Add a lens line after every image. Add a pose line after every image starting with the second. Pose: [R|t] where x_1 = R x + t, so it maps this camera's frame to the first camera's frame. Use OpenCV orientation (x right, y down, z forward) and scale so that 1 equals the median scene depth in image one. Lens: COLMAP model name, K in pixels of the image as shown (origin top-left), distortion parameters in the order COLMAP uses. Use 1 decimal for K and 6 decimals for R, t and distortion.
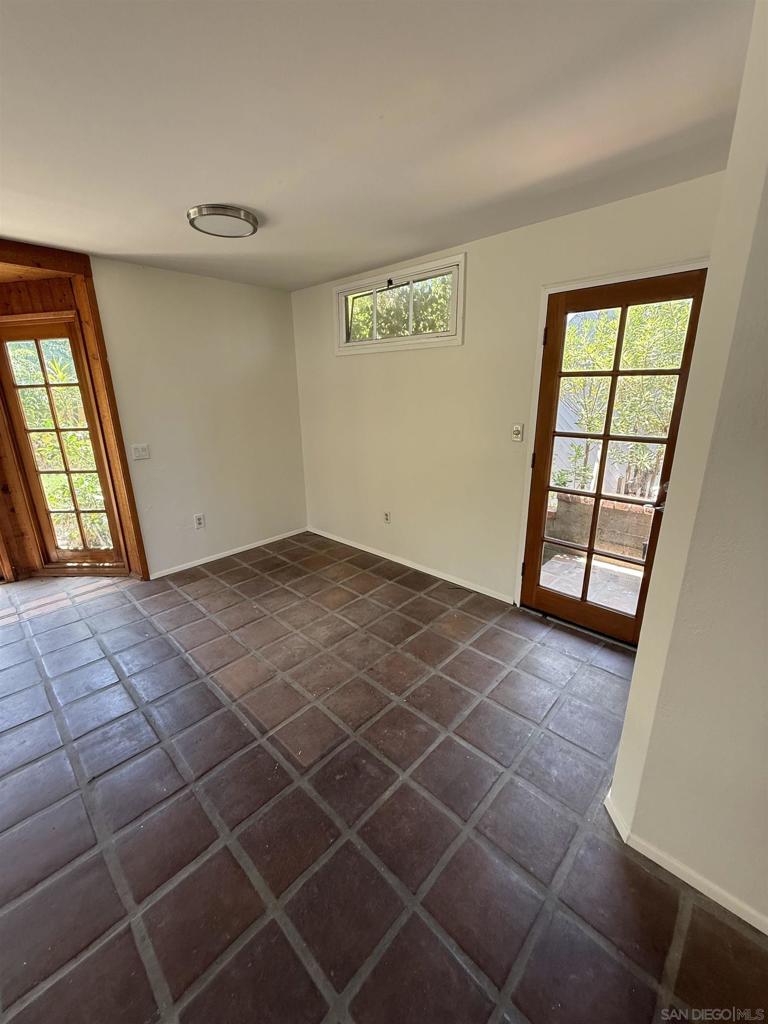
lens RADIAL K [[411.6, 0, 385.1], [0, 411.6, 507.5], [0, 0, 1]] dist [-0.000565, 0.000396]
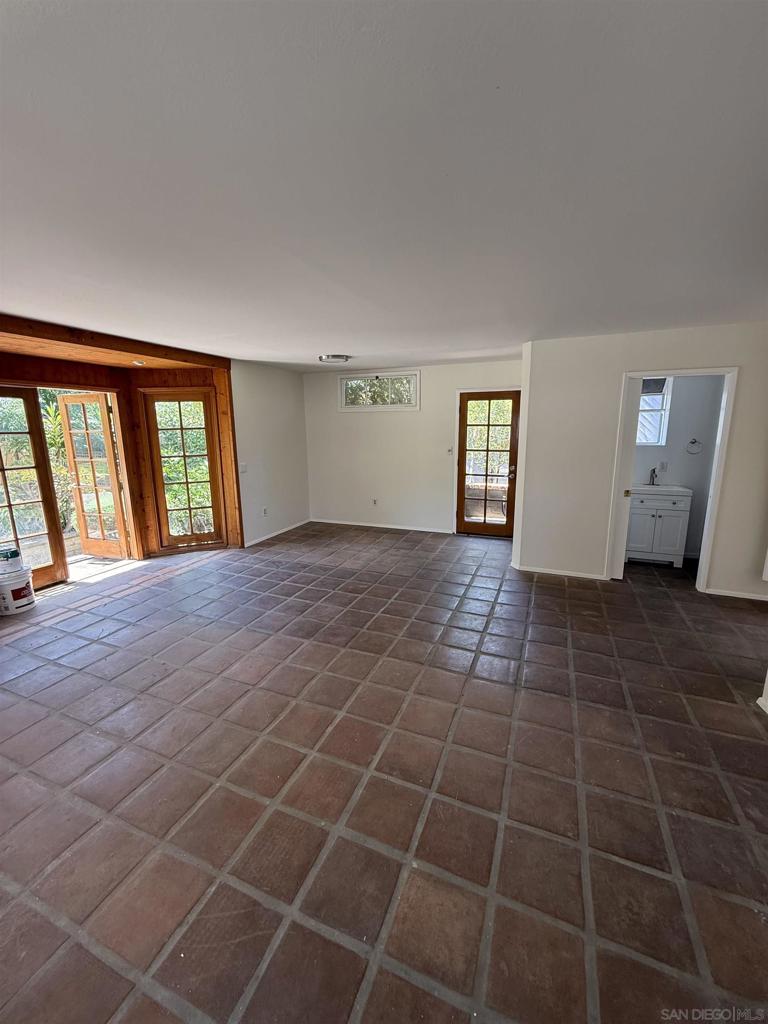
lens RADIAL K [[411.6, 0, 386.0], [0, 411.6, 509.7], [0, 0, 1]] dist [-0.000565, 0.000396]
pose [[0.932795, -0.066888, 0.354145, -0.725335], [0.097829, 0.992726, -0.070178, 0.230051], [-0.346875, 0.100107, 0.932554, -0.822248]]
